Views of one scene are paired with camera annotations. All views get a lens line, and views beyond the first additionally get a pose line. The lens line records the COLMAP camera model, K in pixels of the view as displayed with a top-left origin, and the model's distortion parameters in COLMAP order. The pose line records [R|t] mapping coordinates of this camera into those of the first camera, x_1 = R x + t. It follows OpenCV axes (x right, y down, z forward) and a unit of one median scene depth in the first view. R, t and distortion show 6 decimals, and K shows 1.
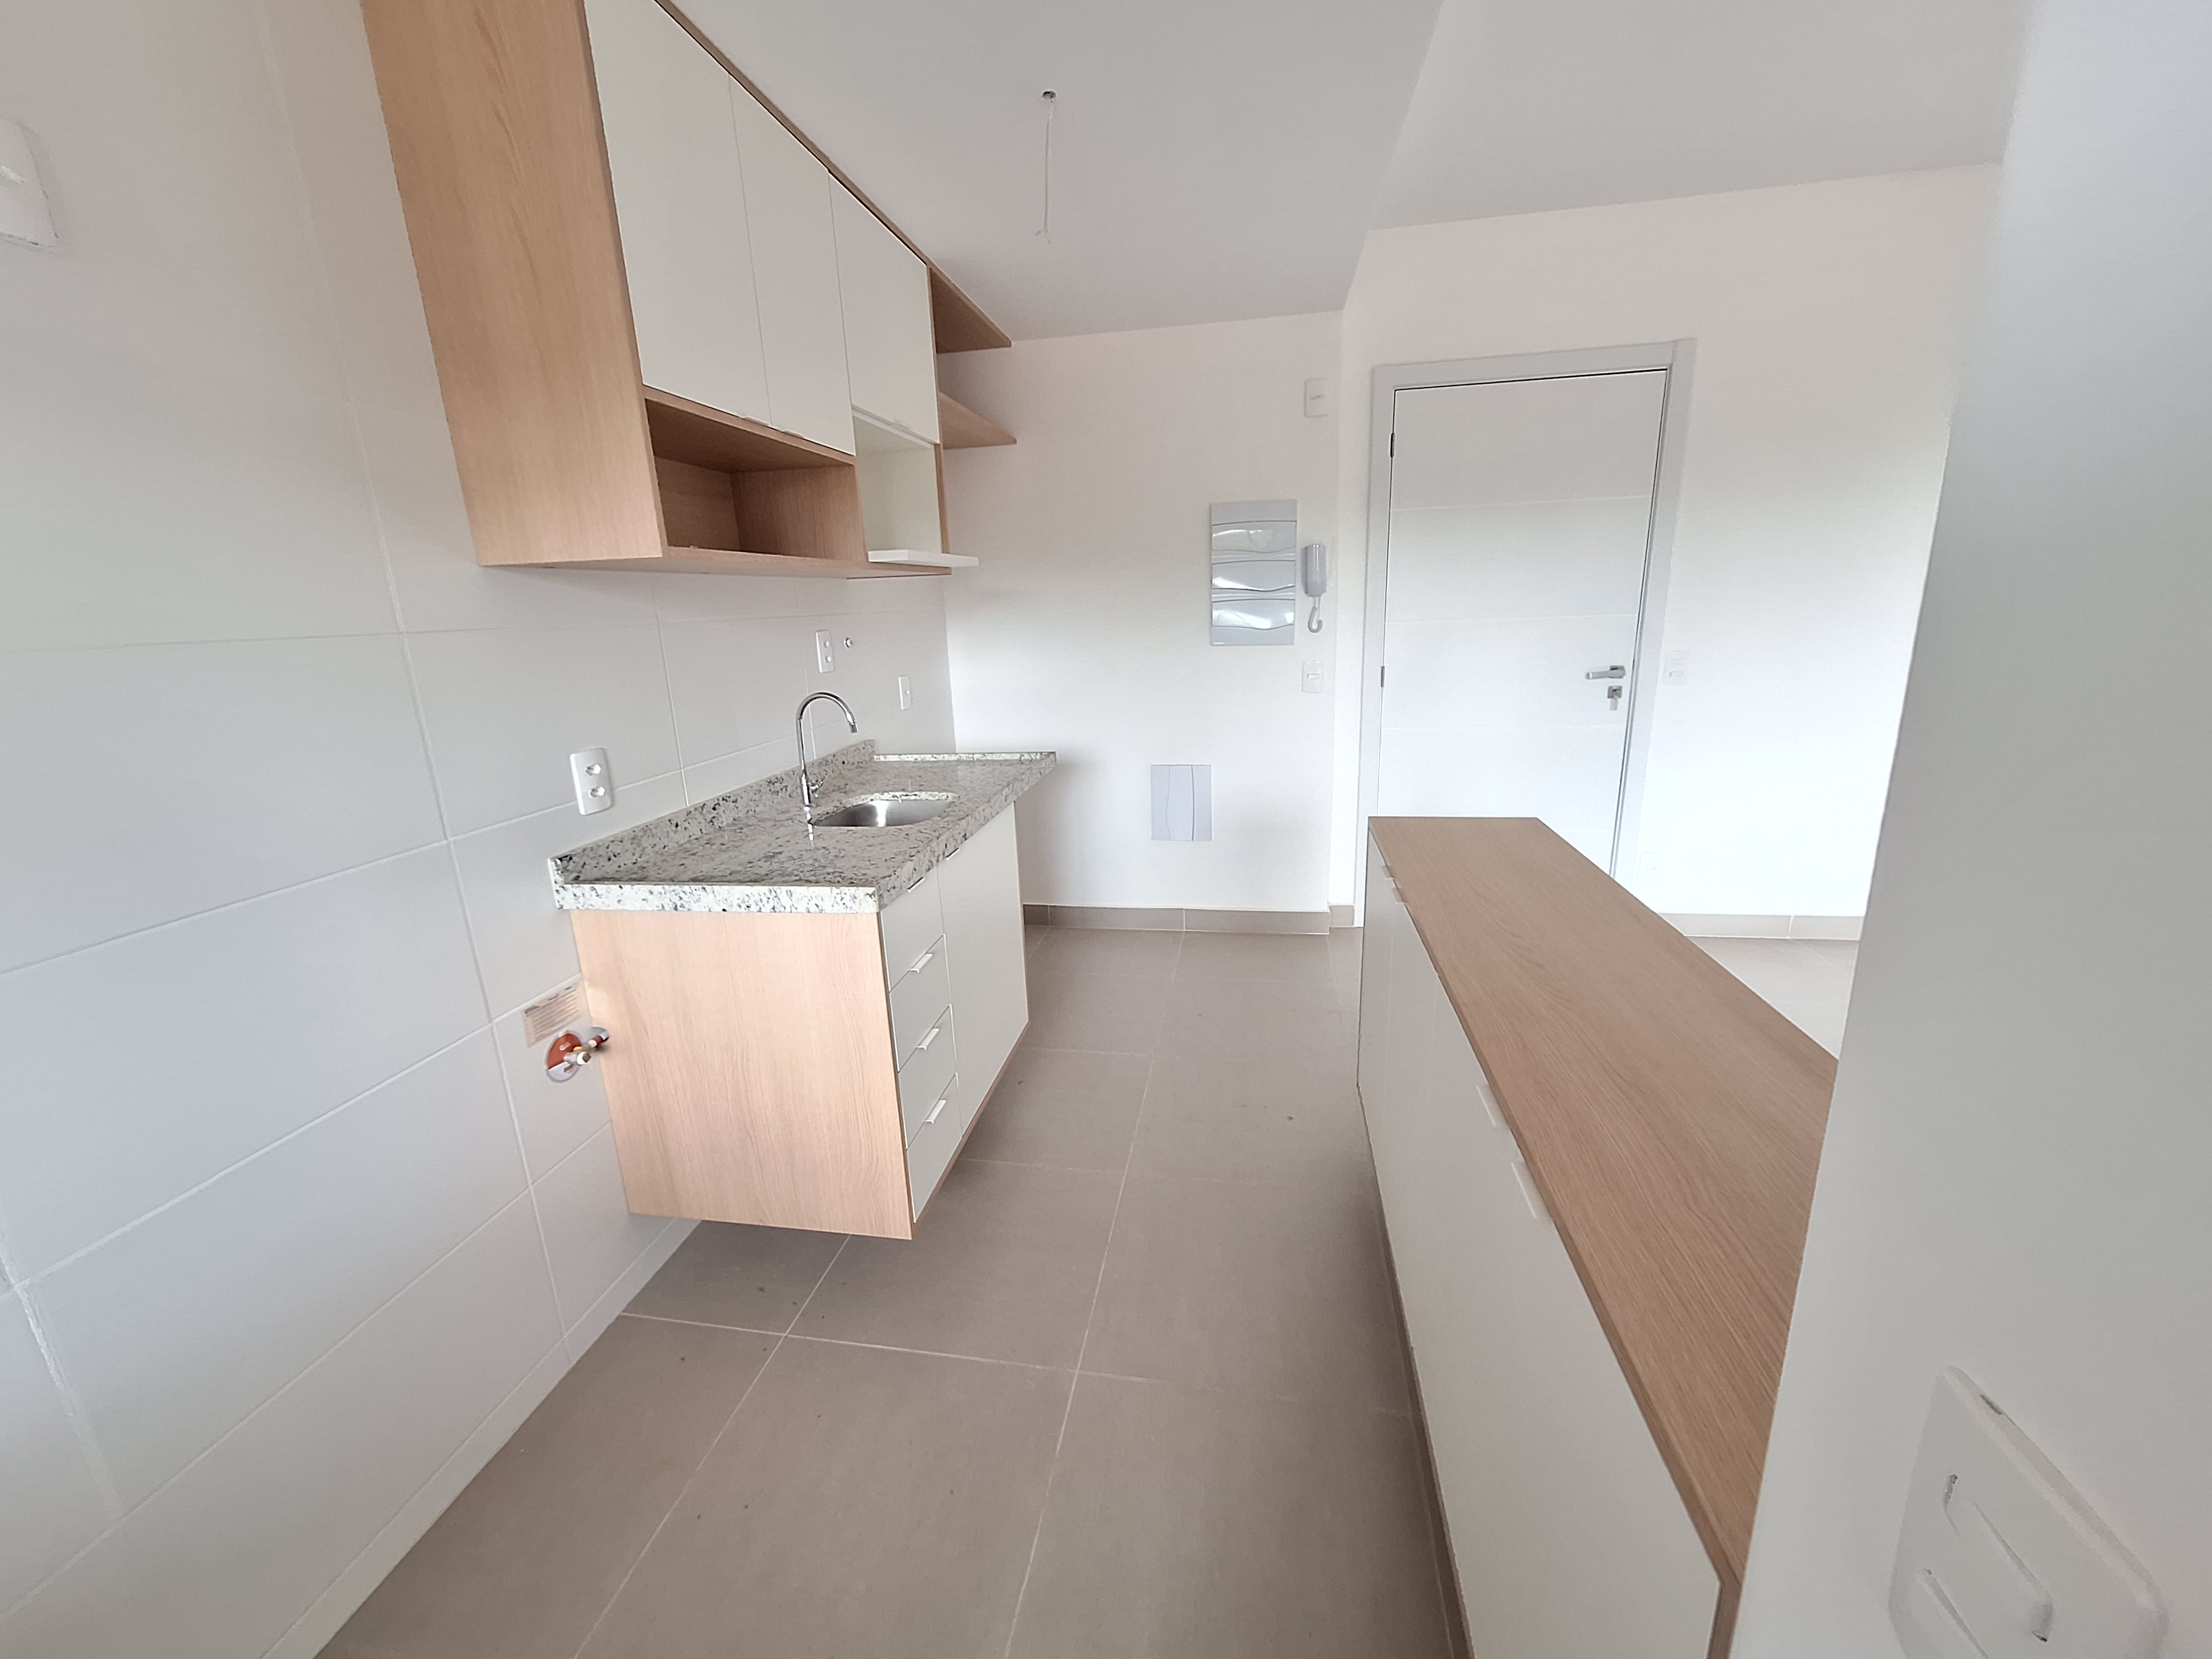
lens RADIAL K [[890.6, 0, 1106.0], [0, 890.6, 829.5], [0, 0, 1]] dist [0.000580, 0.000106]
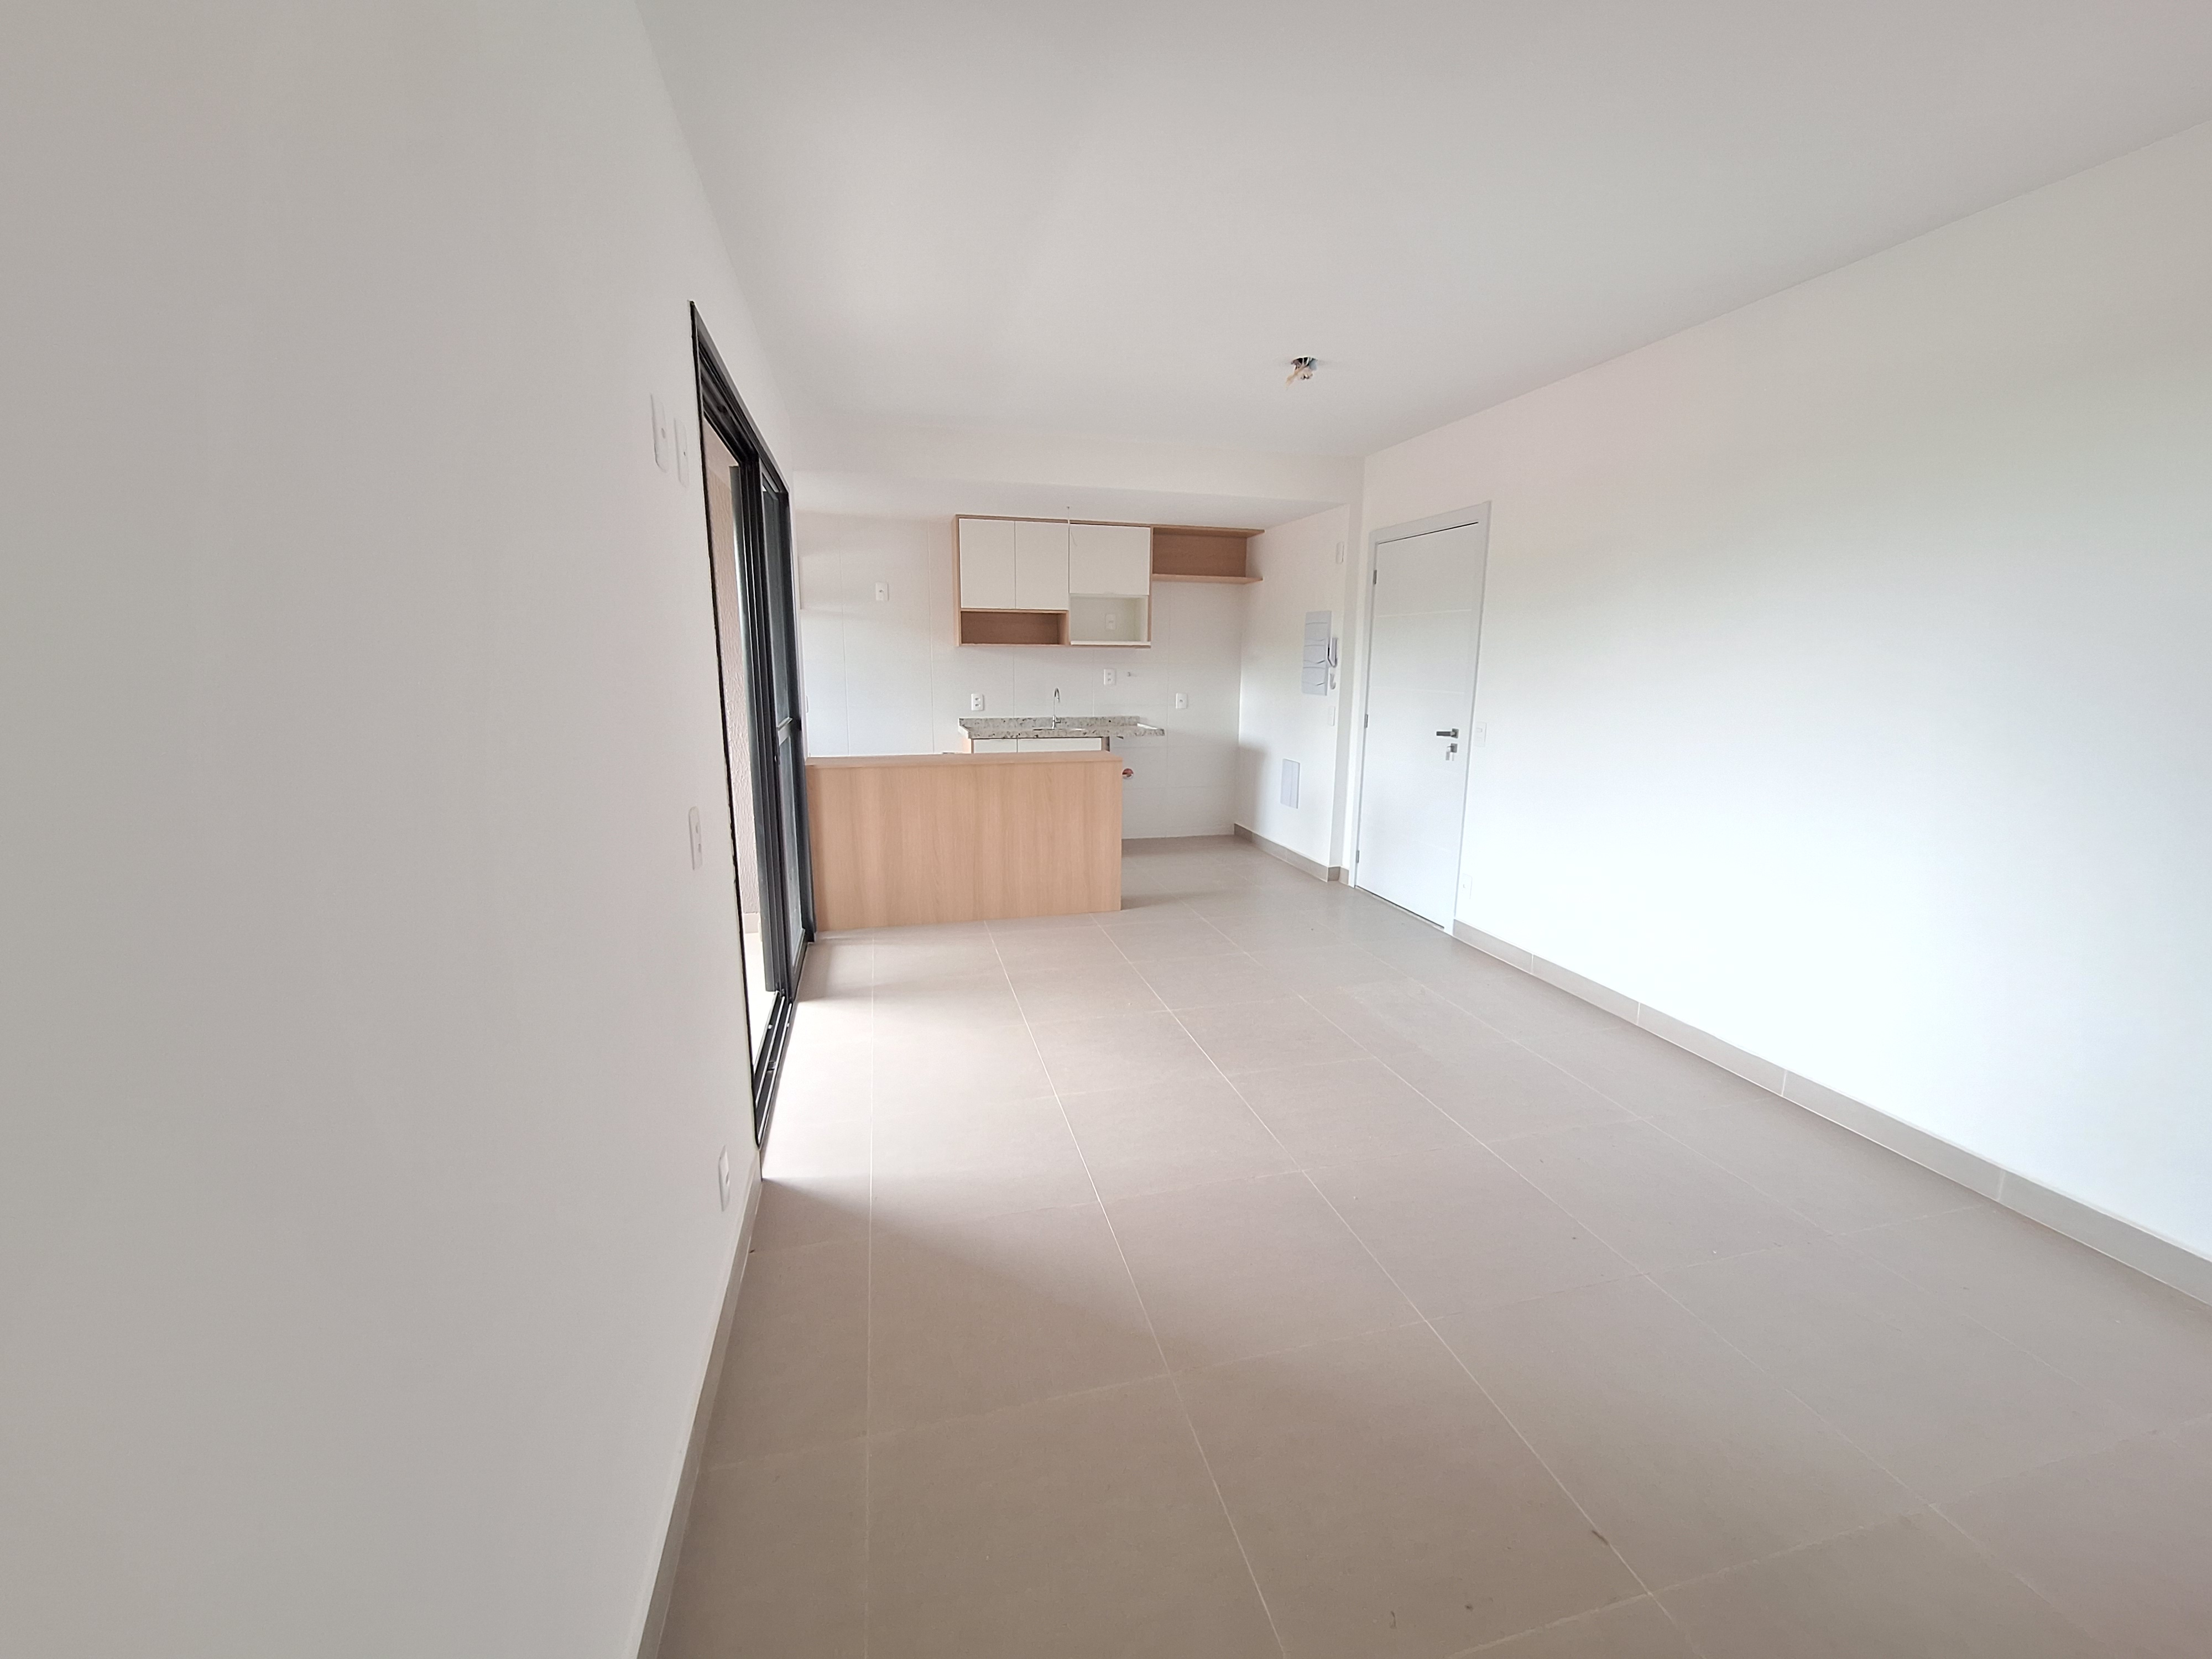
lens RADIAL K [[890.6, 0, 1106.0], [0, 890.6, 829.5], [0, 0, 1]] dist [0.000580, 0.000106]
pose [[0.407624, 0.216282, -0.887167, 1.664879], [-0.252925, 0.960276, 0.117894, -0.063483], [0.877424, 0.176330, 0.446134, -0.058796]]
